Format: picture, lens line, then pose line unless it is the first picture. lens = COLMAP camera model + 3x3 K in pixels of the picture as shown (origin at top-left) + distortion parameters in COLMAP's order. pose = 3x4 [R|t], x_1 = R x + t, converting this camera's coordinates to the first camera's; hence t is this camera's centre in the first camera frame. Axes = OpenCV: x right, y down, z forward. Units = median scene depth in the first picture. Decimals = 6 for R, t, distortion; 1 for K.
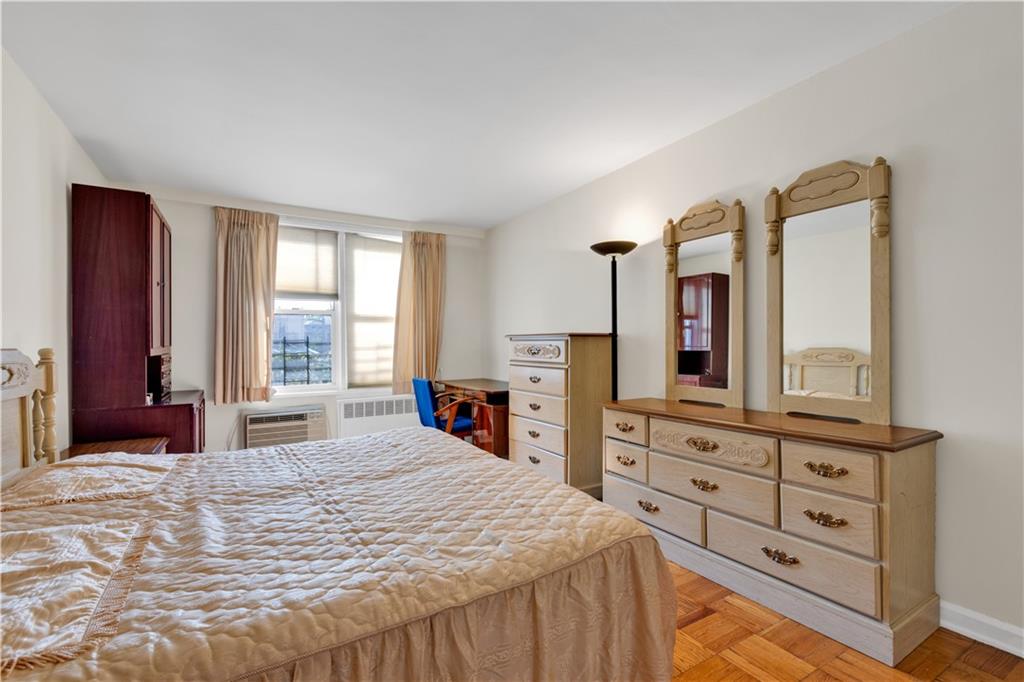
lens RADIAL K [[466.6, 0, 508.2], [0, 466.6, 344.5], [0, 0, 1]] dist [0.004777, -0.001028]
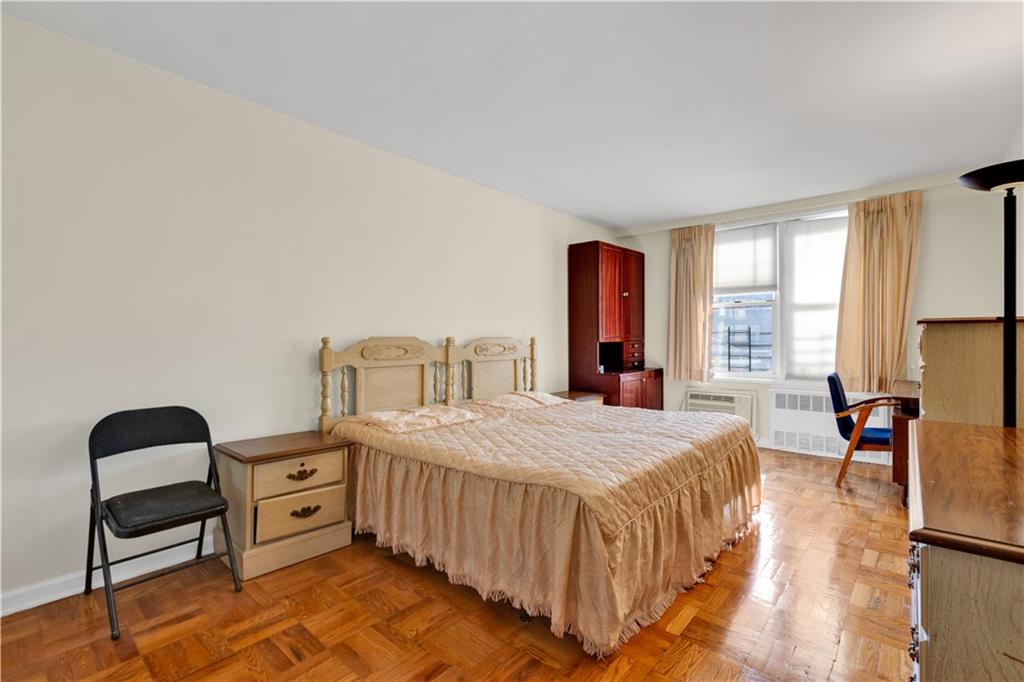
lens RADIAL K [[466.6, 0, 508.9], [0, 466.6, 336.0], [0, 0, 1]] dist [0.004777, -0.001028]
pose [[0.300364, 0.004500, -0.953814, 0.434907], [0.001732, 0.999985, 0.005263, -0.003067], [0.953823, -0.003232, 0.300352, 0.149397]]
